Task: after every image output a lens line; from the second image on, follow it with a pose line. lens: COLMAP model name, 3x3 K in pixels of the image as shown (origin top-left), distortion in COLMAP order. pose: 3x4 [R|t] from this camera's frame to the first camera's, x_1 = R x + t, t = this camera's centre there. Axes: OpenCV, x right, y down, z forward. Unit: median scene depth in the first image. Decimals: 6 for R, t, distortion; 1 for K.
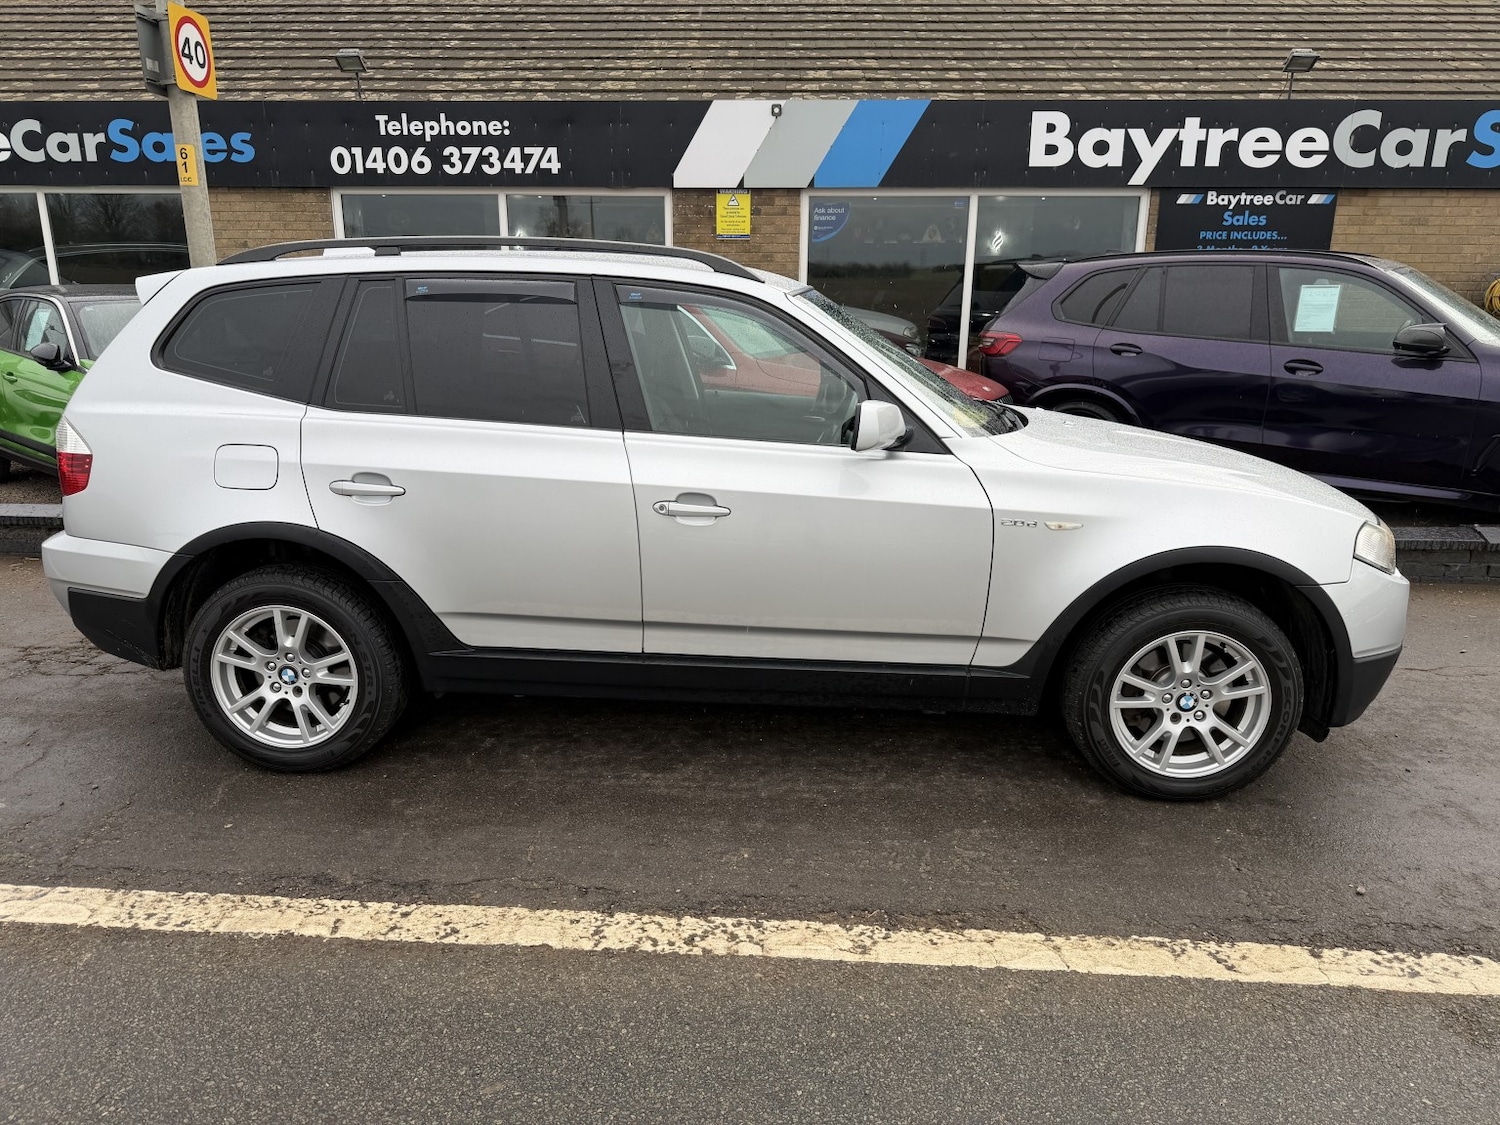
lens RADIAL K [[1063.1, 0, 748.1], [0, 1063.1, 557.0], [0, 0, 1]] dist [0.016035, -0.020208]
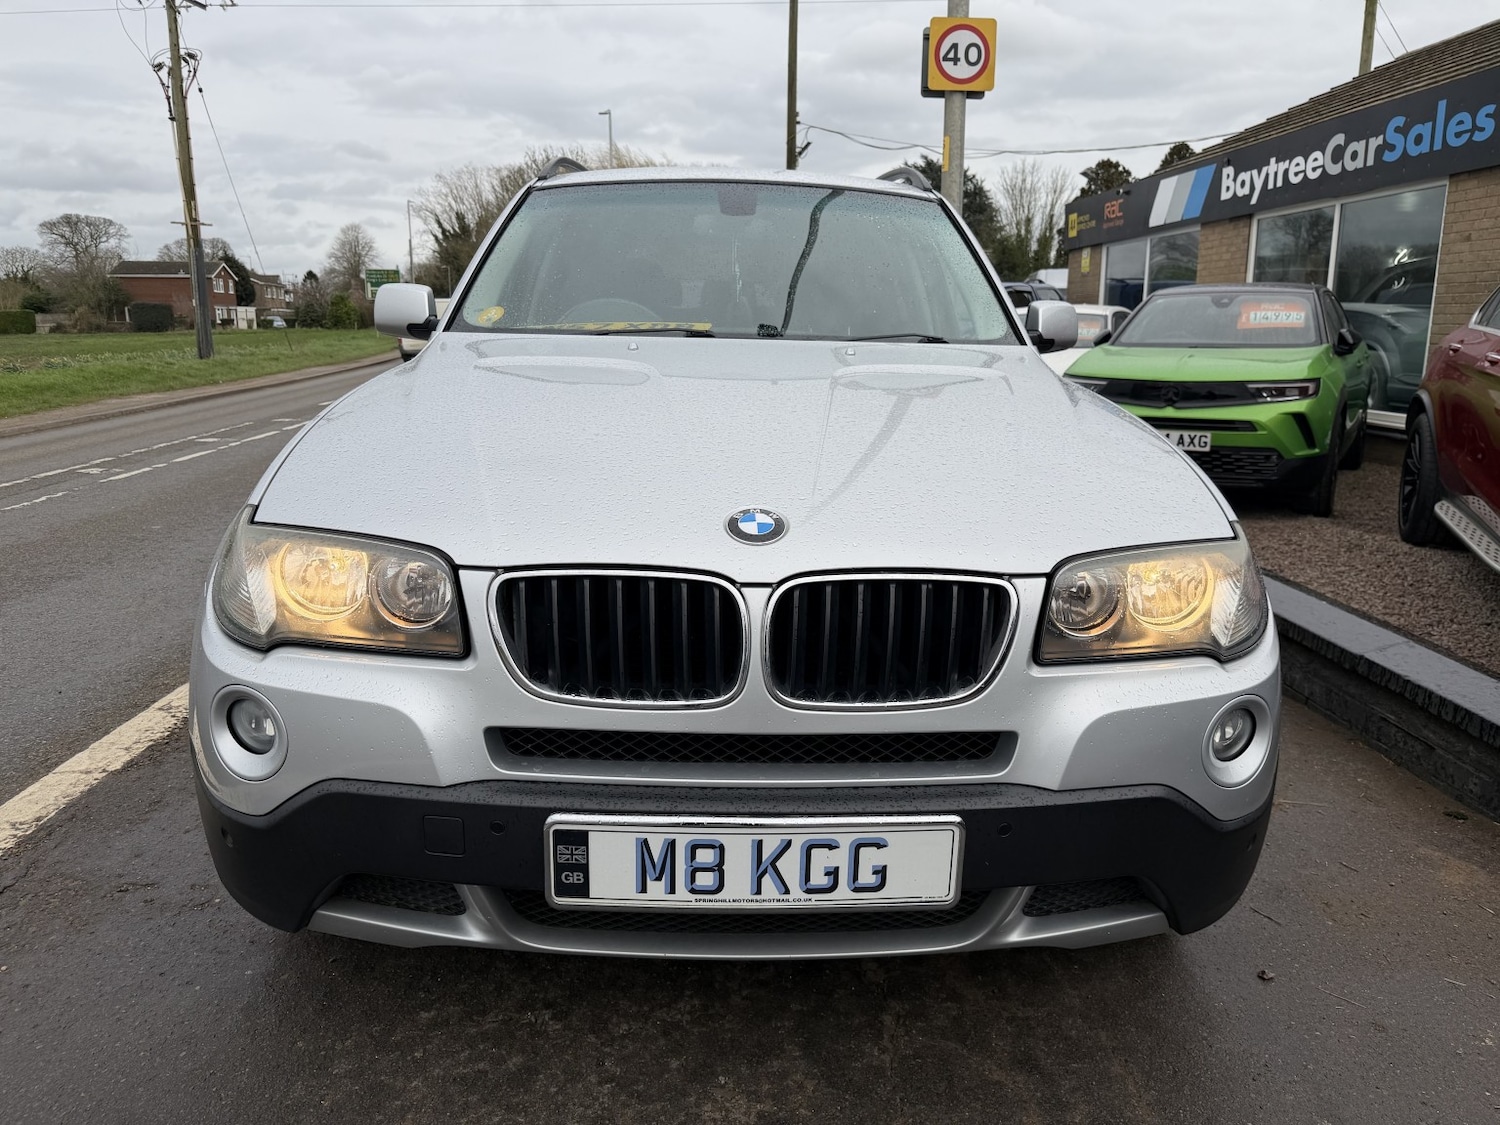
lens RADIAL K [[1063.1, 0, 748.1], [0, 1063.1, 557.0], [0, 0, 1]] dist [0.016035, -0.020208]
pose [[0.085531, 0.205435, -0.974926, 0.382770], [-0.258808, 0.949504, 0.177372, -0.055710], [0.962135, 0.237148, 0.134380, 0.412982]]
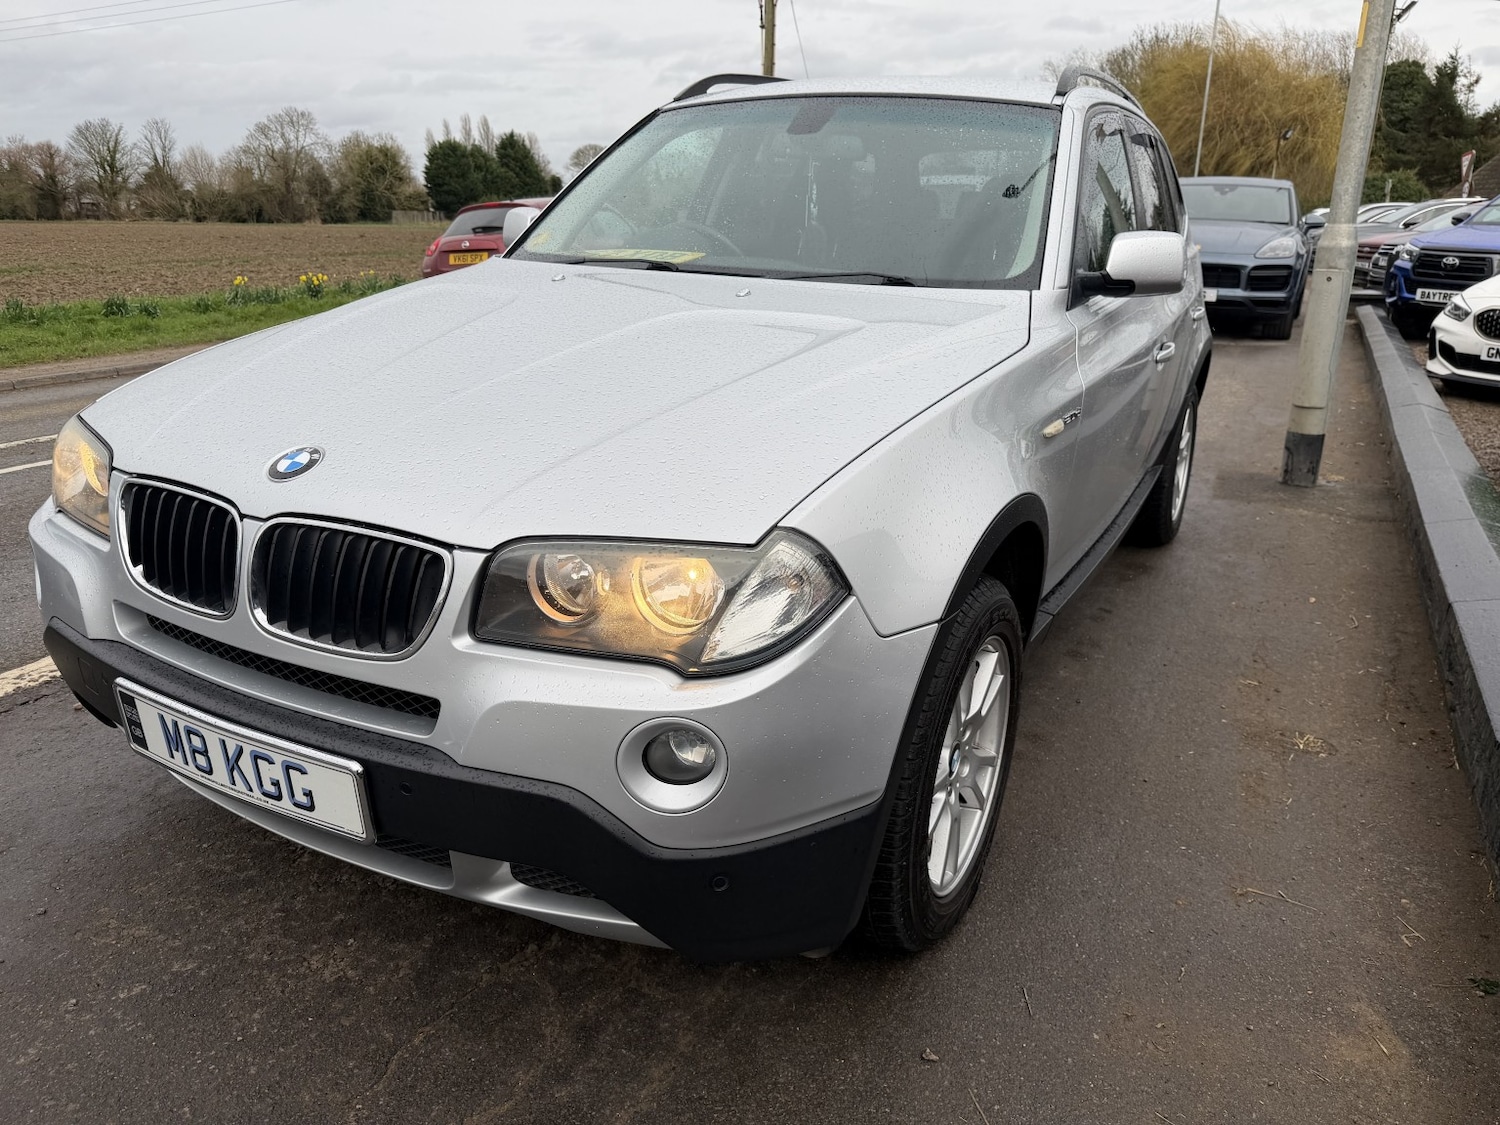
lens RADIAL K [[1063.1, 0, 748.1], [0, 1063.1, 557.0], [0, 0, 1]] dist [0.016035, -0.020208]
pose [[-0.425928, 0.264600, -0.865201, 0.350715], [-0.248795, 0.885160, 0.393183, -0.104887], [0.869877, 0.382725, -0.311183, 0.556075]]
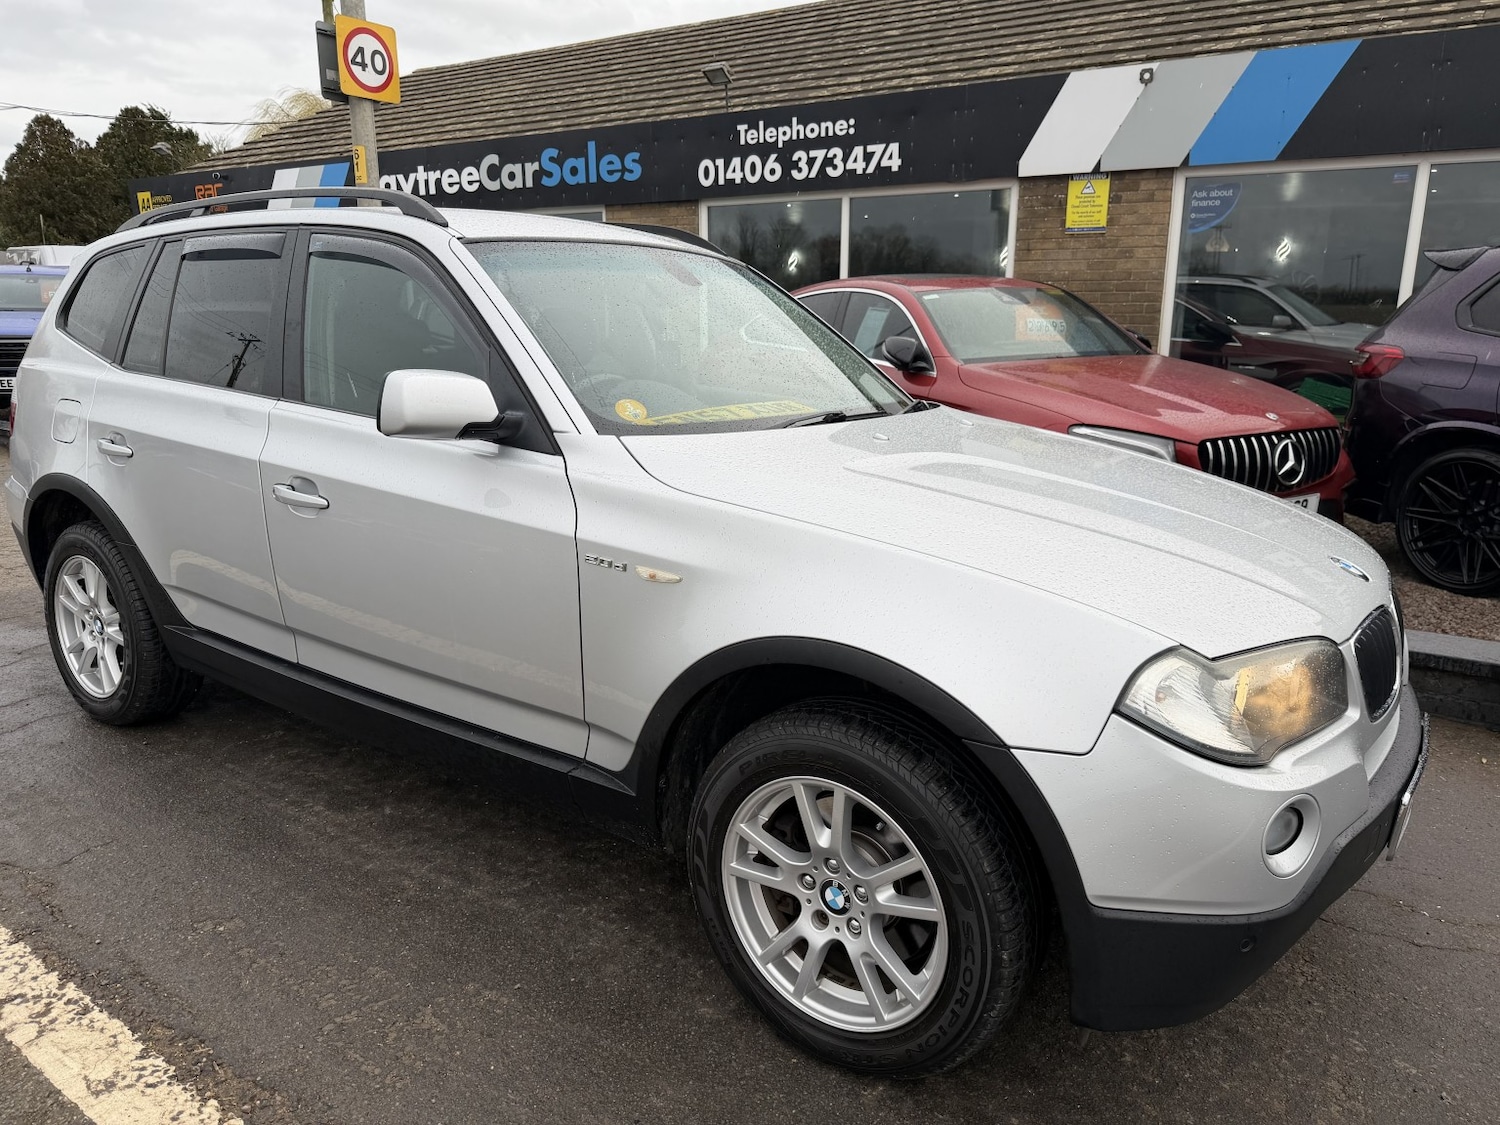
lens RADIAL K [[1070.4, 0, 753.6], [0, 1070.4, 557.6], [0, 0, 1]] dist [0.010596, -0.010493]
pose [[0.849701, 0.119924, -0.513445, 0.238118], [-0.134753, 0.990843, 0.008427, -0.018785], [0.509754, 0.062028, 0.858081, 0.161900]]
